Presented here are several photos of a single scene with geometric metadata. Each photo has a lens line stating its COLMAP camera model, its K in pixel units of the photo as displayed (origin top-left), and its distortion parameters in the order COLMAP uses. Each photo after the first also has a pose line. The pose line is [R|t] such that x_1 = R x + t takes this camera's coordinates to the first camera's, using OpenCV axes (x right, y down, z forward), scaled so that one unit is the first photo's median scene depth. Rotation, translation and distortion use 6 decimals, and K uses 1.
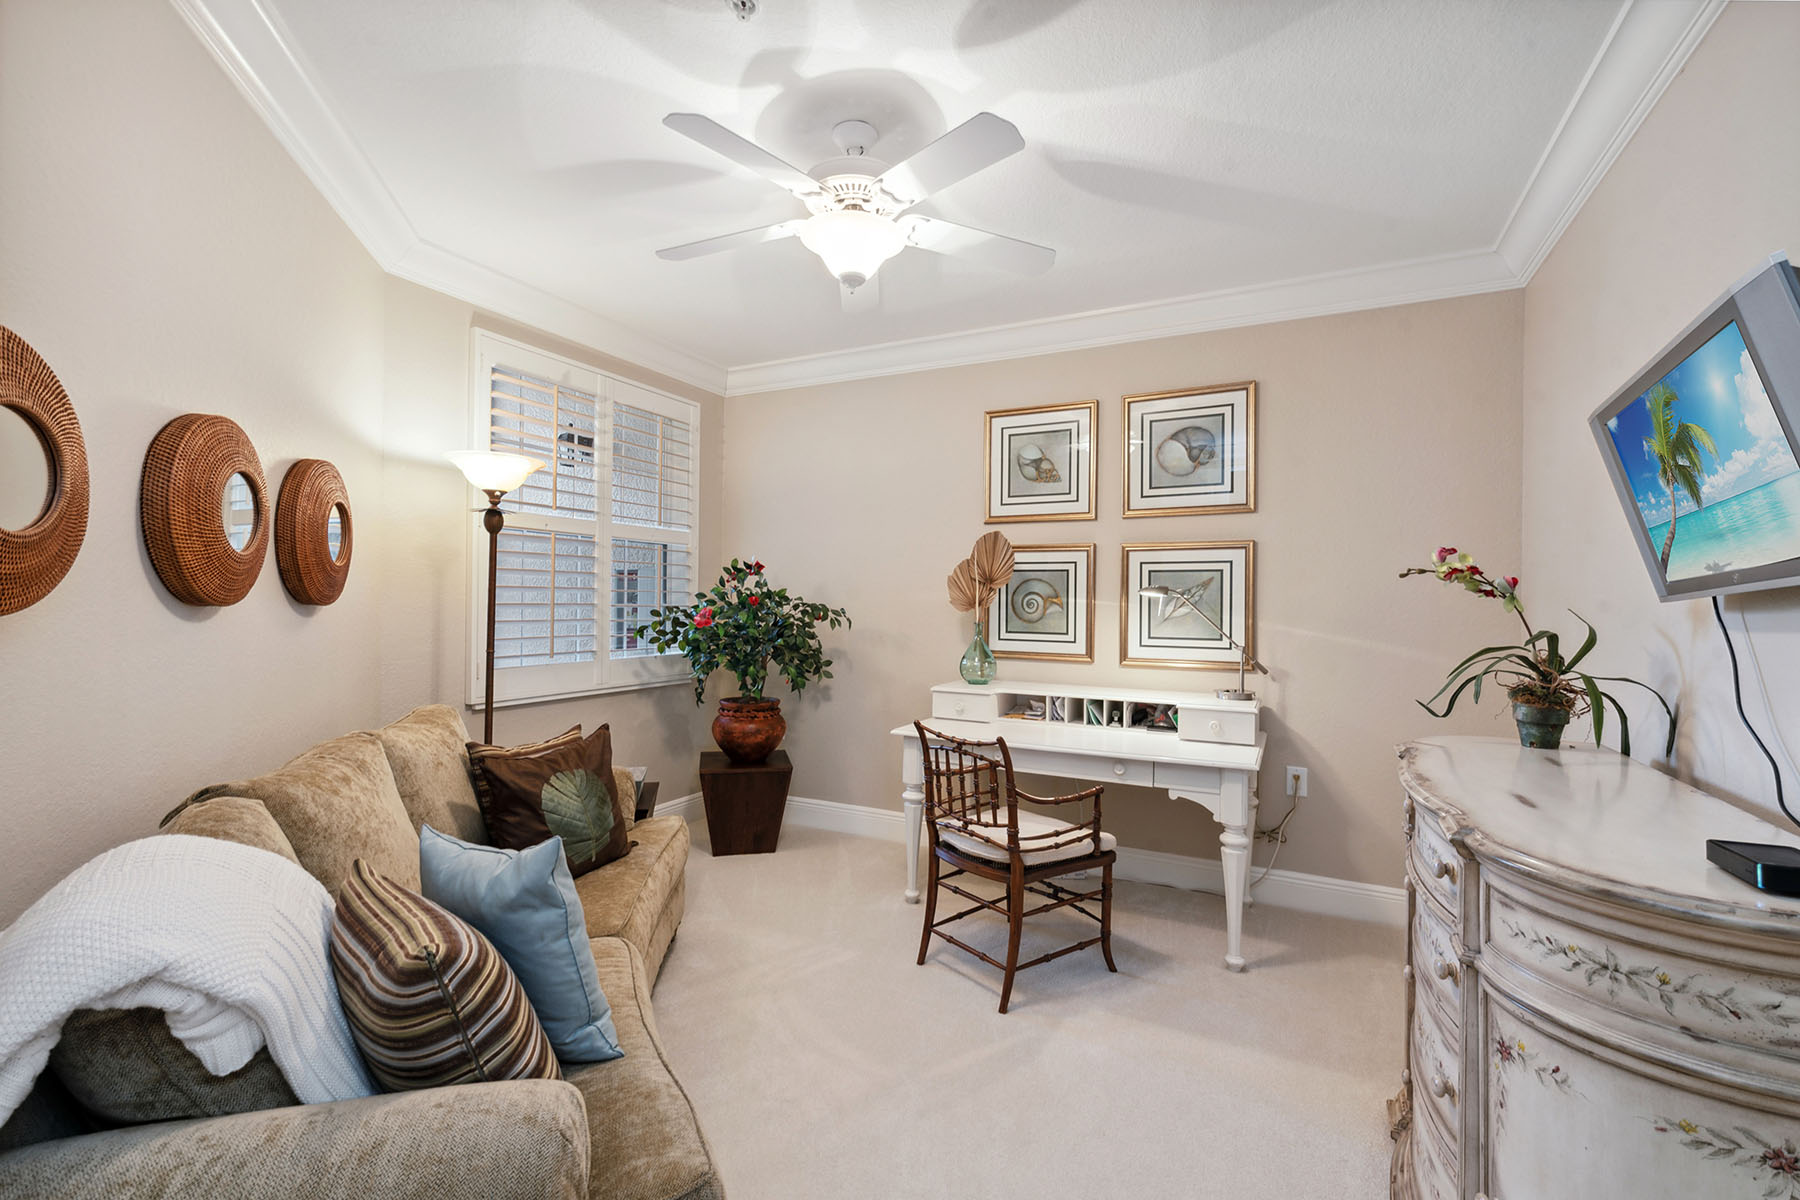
lens RADIAL K [[765.6, 0, 899.4], [0, 765.6, 599.2], [0, 0, 1]] dist [0.003737, -0.001901]
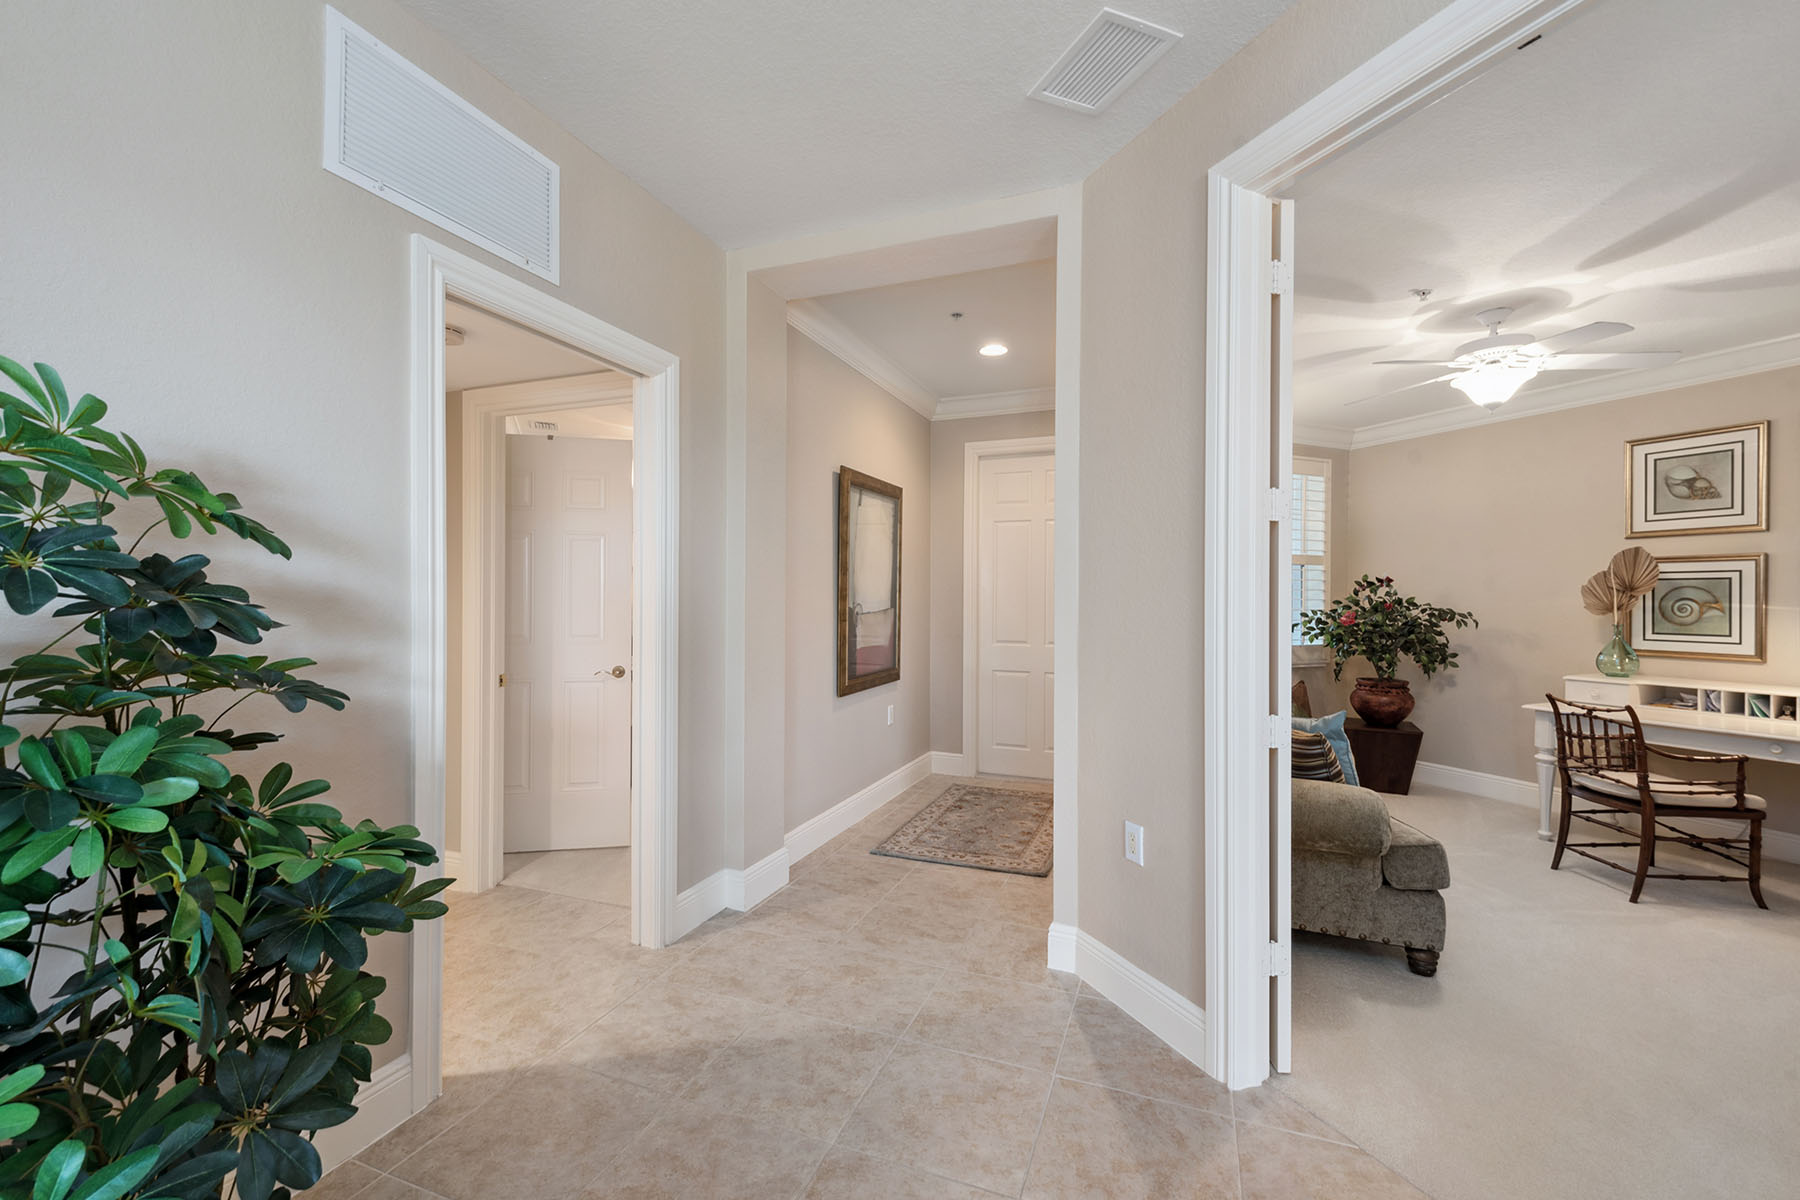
lens RADIAL K [[737.0, 0, 905.5], [0, 737.0, 599.0], [0, 0, 1]] dist [0.006659, -0.001207]
pose [[0.770385, -0.008145, -0.637527, -0.013386], [0.007315, 0.999965, -0.003936, -0.012223], [0.637537, -0.001631, 0.770418, -0.565894]]
